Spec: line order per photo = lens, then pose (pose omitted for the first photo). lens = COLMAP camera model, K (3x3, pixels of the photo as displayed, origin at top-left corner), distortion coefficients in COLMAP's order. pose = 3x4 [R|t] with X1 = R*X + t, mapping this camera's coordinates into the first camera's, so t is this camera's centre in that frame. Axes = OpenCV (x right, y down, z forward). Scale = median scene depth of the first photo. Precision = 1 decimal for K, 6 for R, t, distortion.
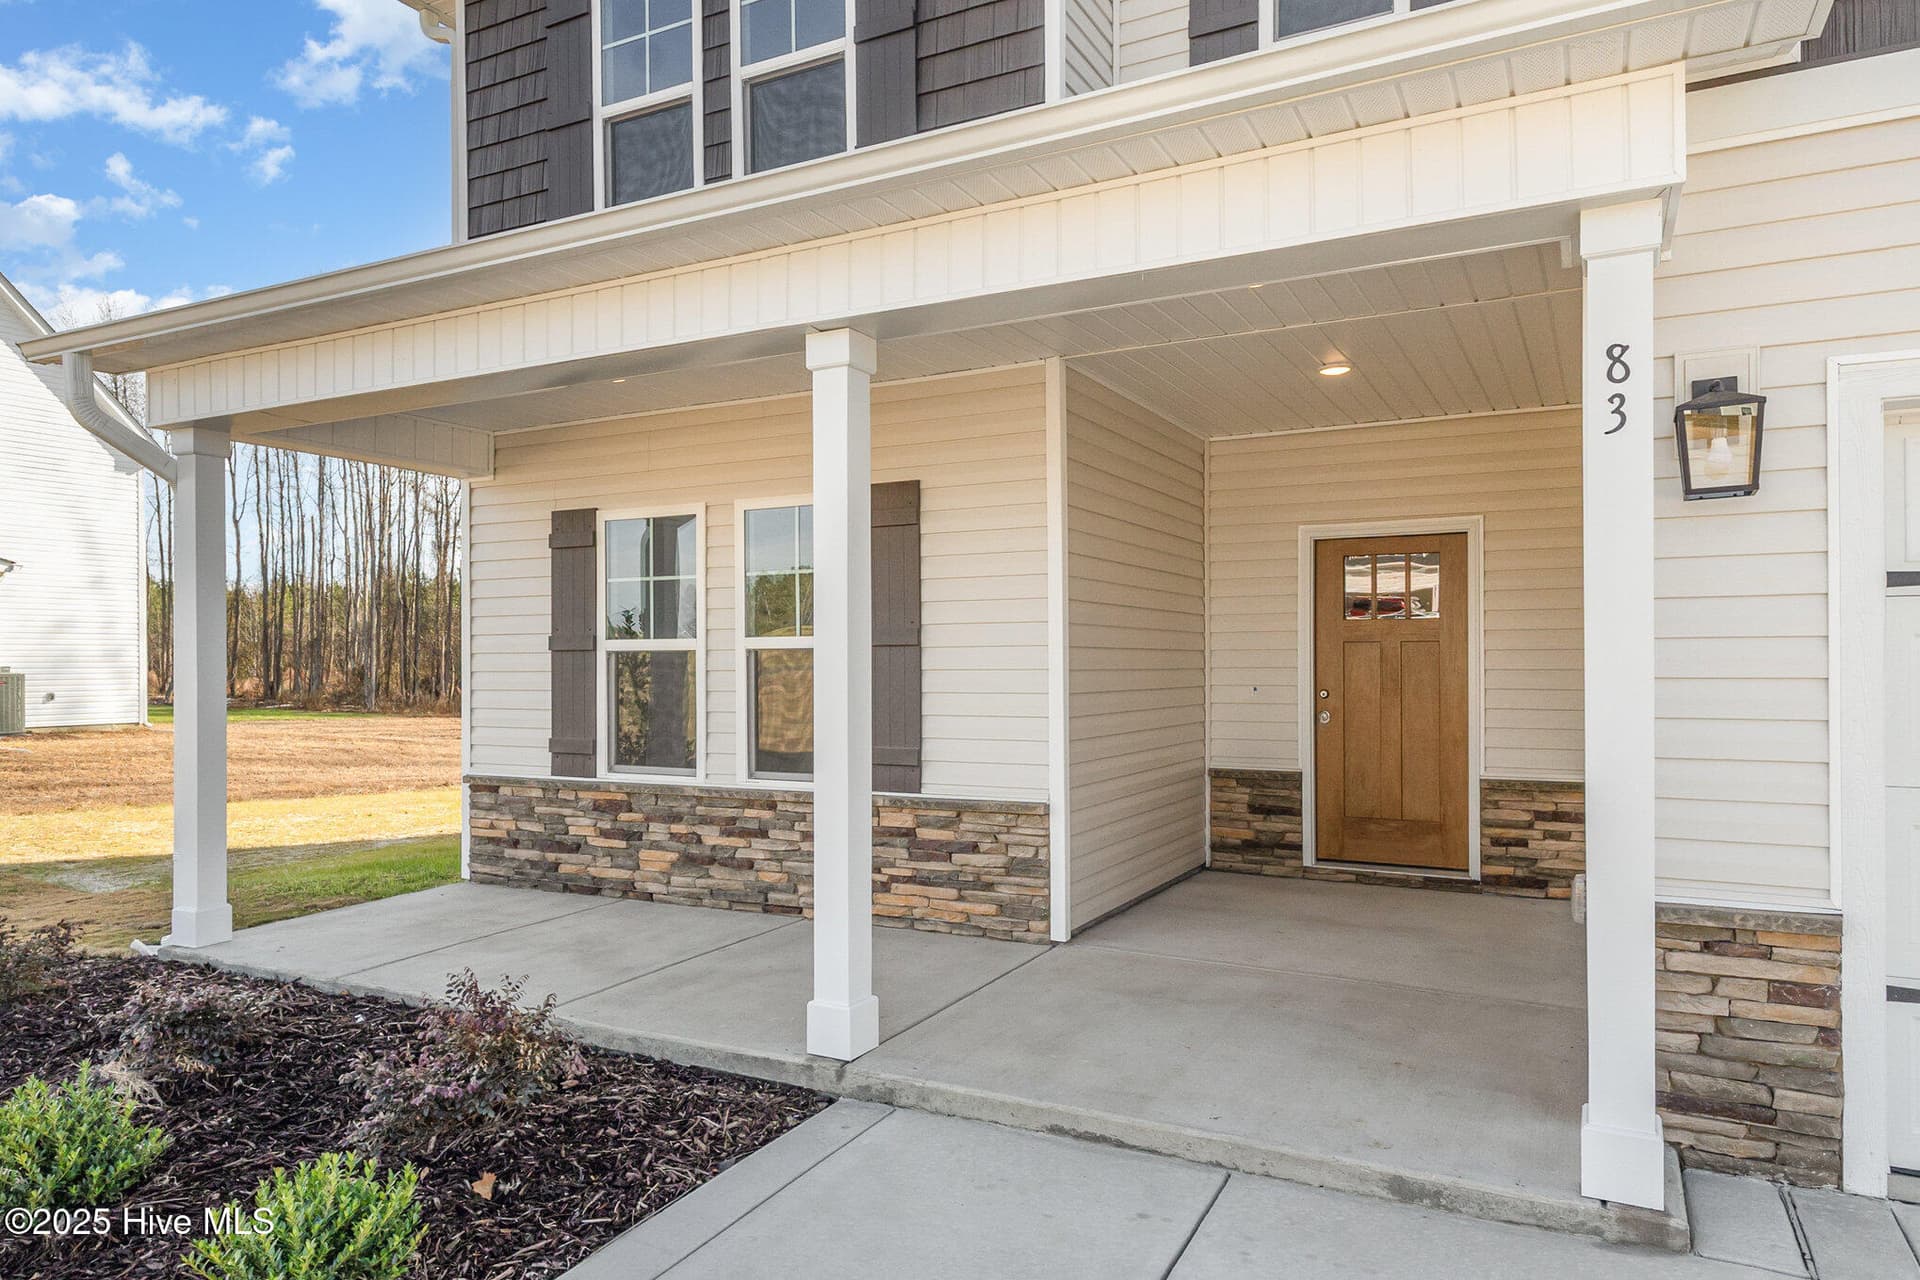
lens RADIAL K [[1228.5, 0, 958.1], [0, 1228.5, 659.3], [0, 0, 1]] dist [0.026160, 0.000056]
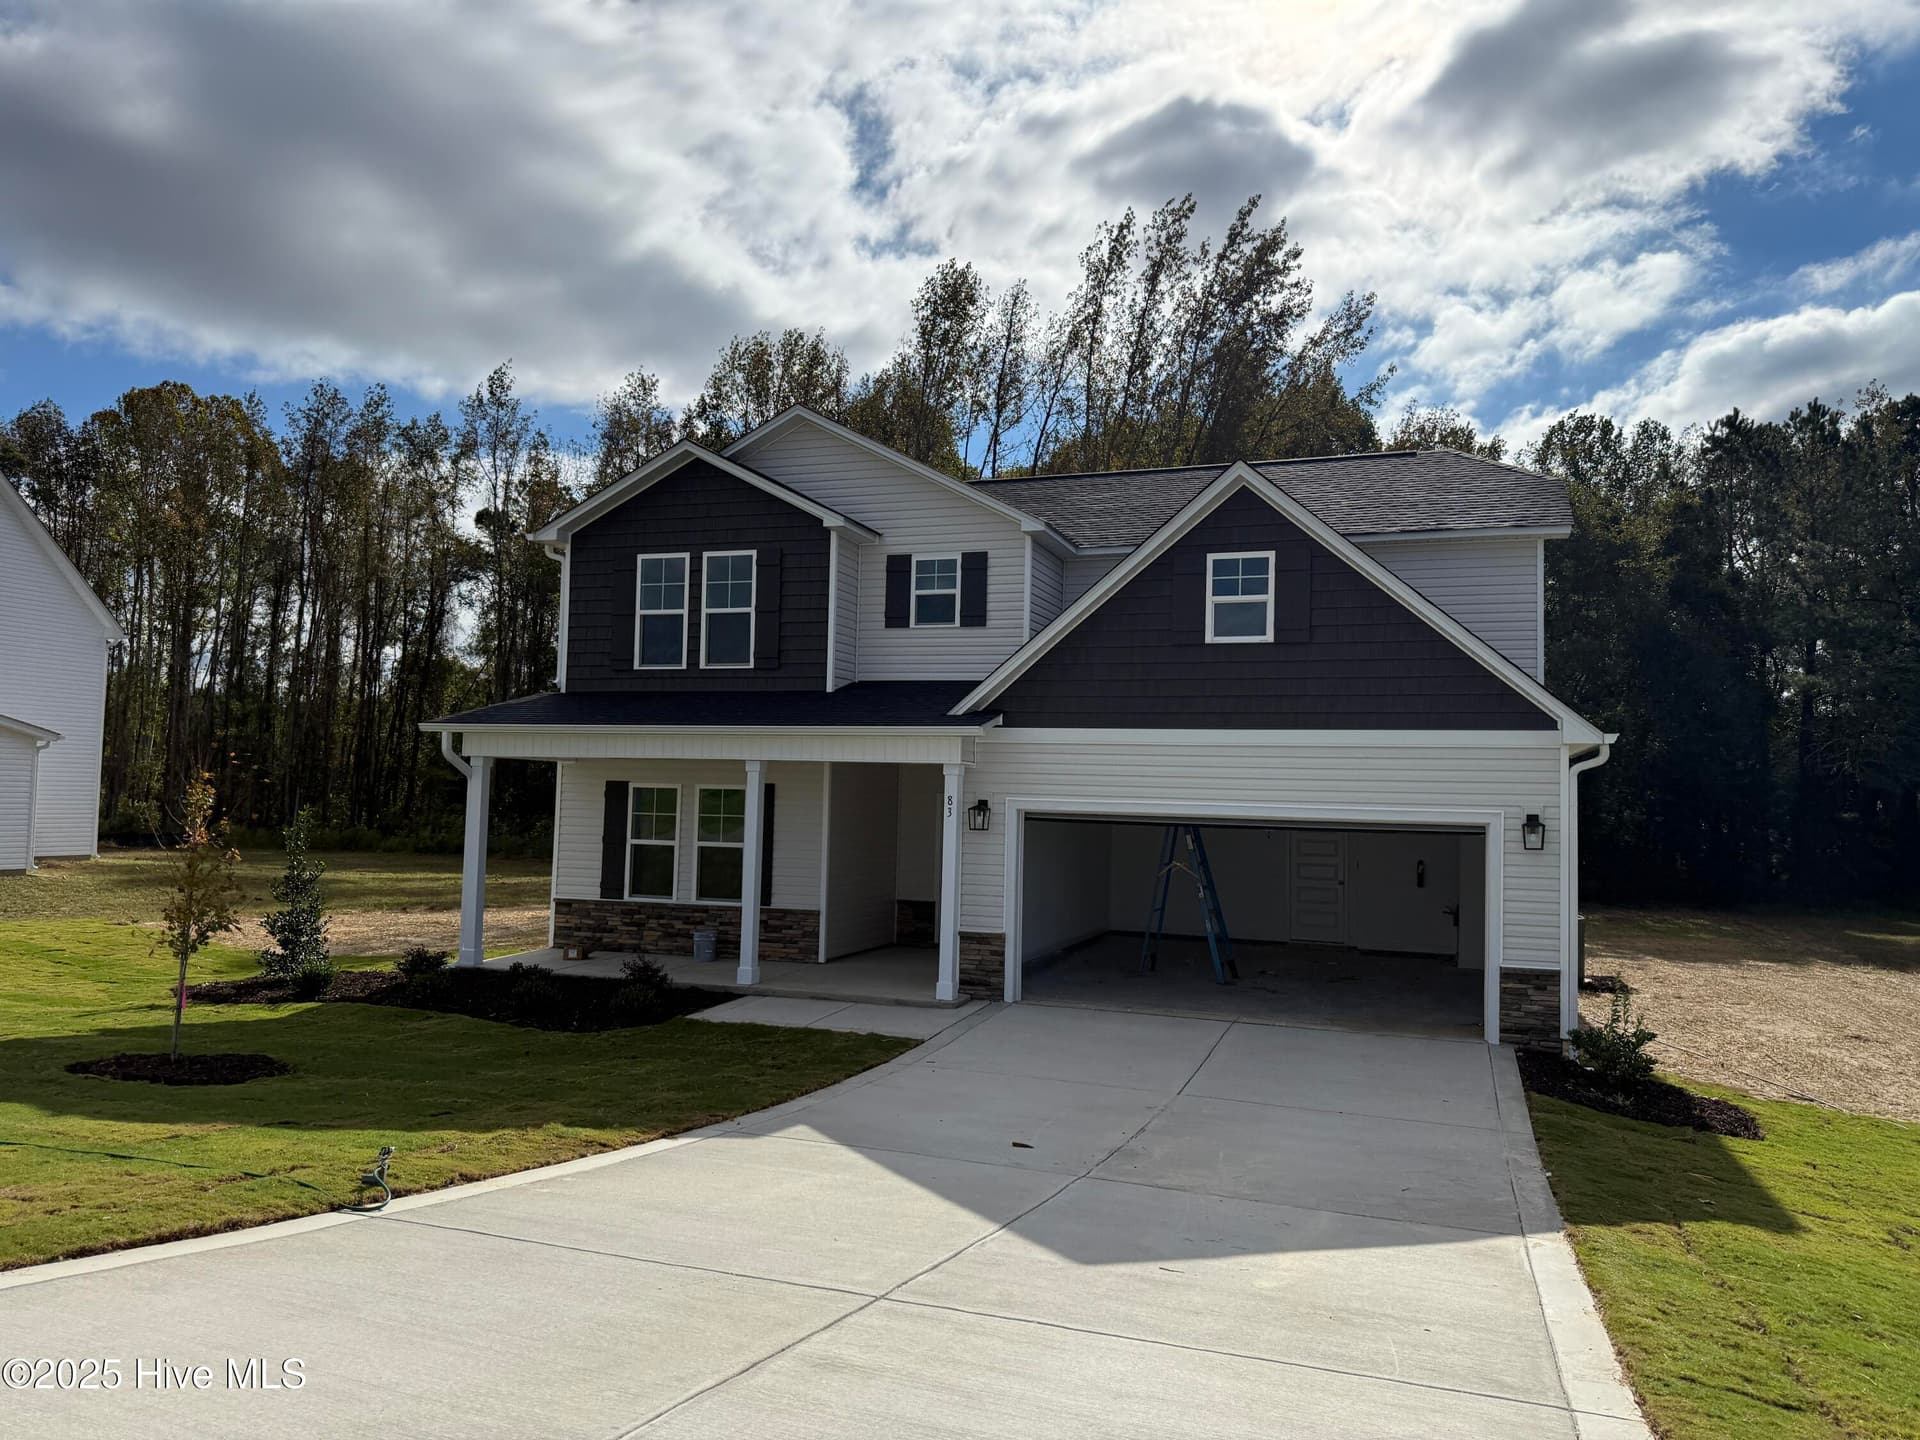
lens RADIAL K [[1304.9, 0, 976.9], [0, 1304.9, 720.9], [0, 0, 1]] dist [0.073946, -0.001171]
pose [[0.987021, 0.037771, 0.156085, -0.040381], [-0.029155, 0.997941, -0.057126, -0.119357], [-0.157922, 0.051834, 0.986090, -1.586506]]
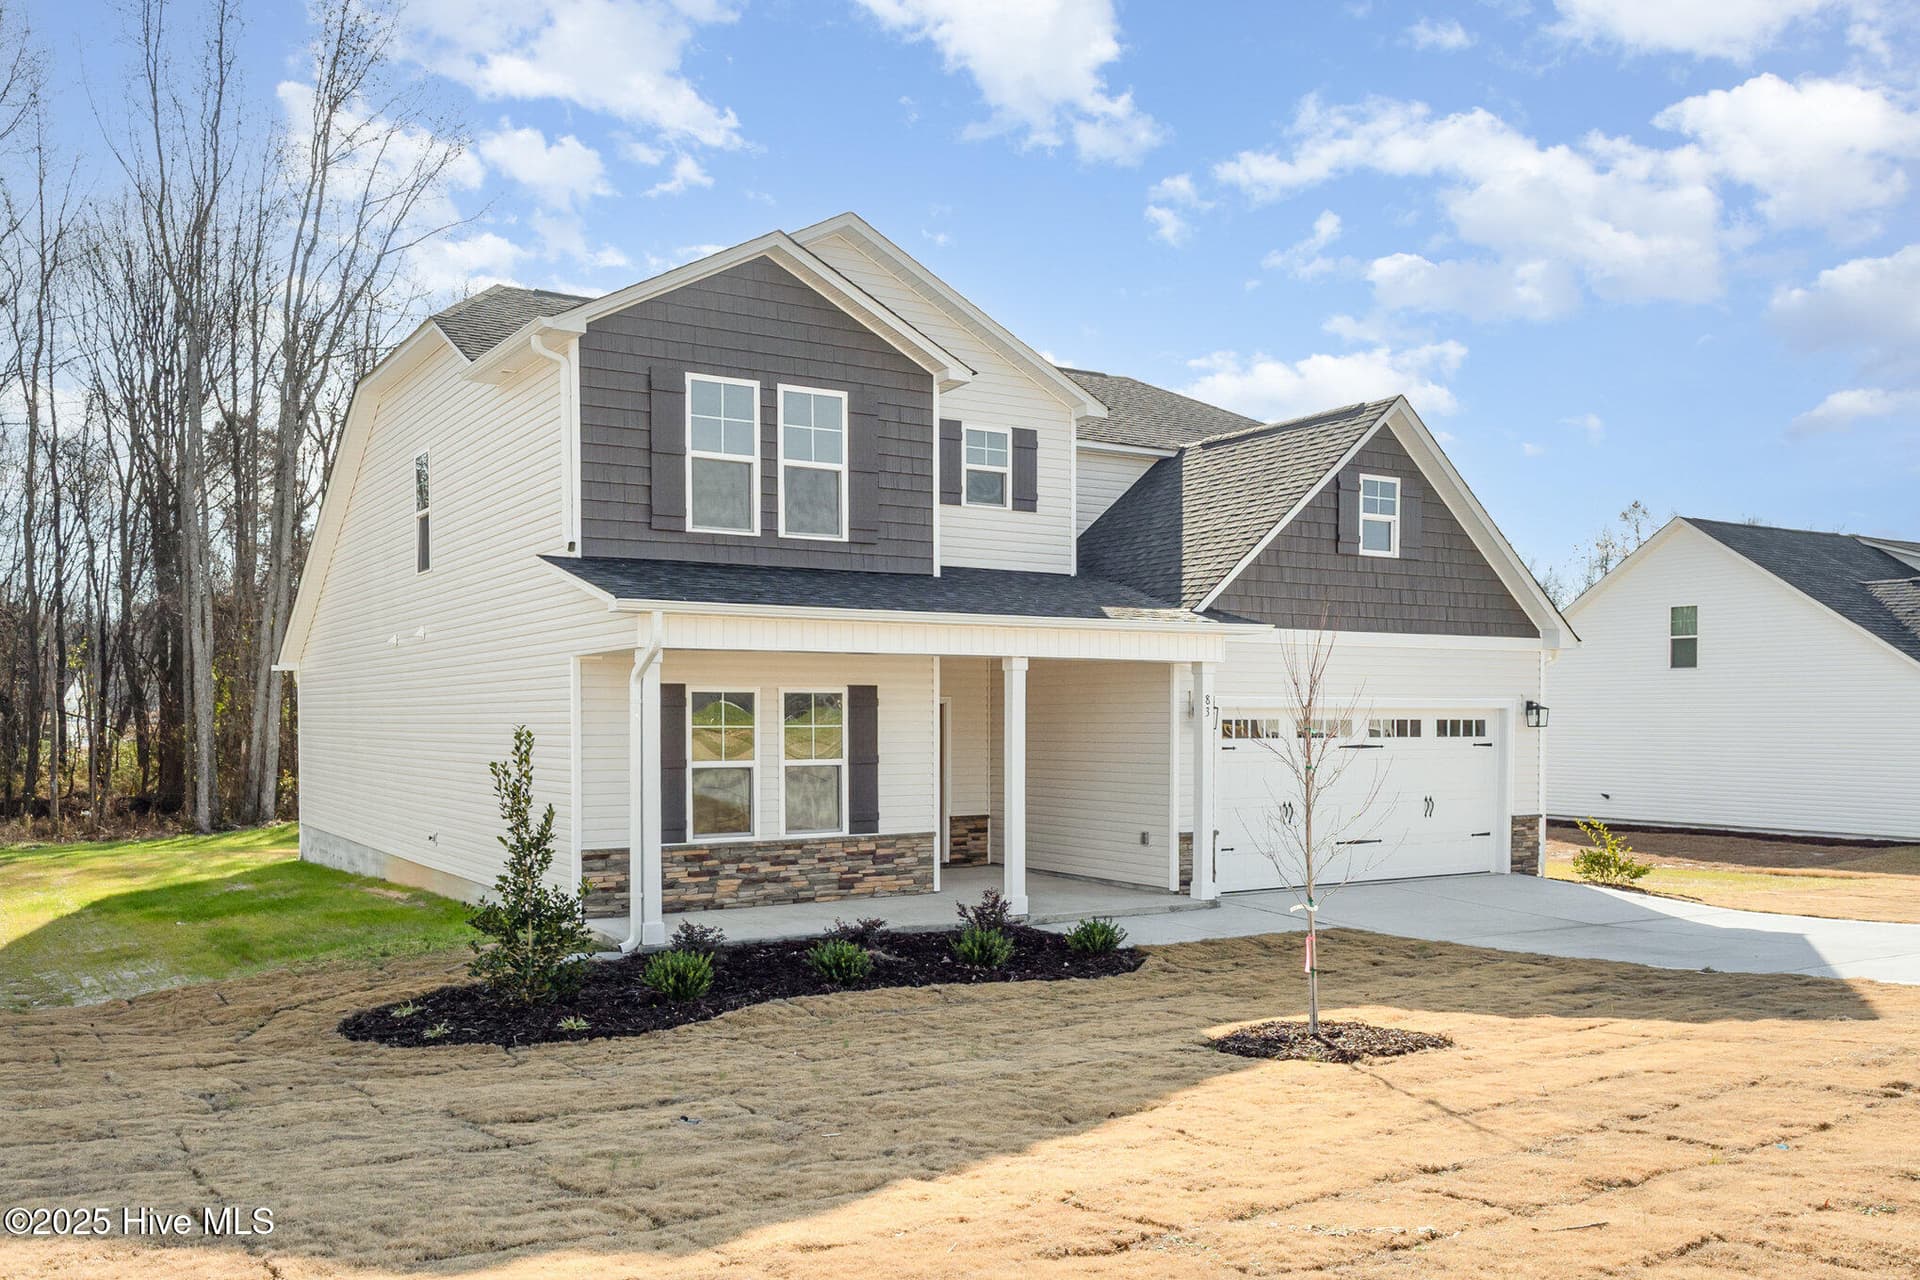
lens RADIAL K [[1547.7, 0, 951.1], [0, 1547.7, 733.2], [0, 0, 1]] dist [0.002151, -0.000484]
pose [[0.505381, -0.005466, 0.862879, -2.028172], [-0.003939, 0.999955, 0.008642, -0.077409], [-0.862887, -0.007766, 0.505337, -0.408520]]
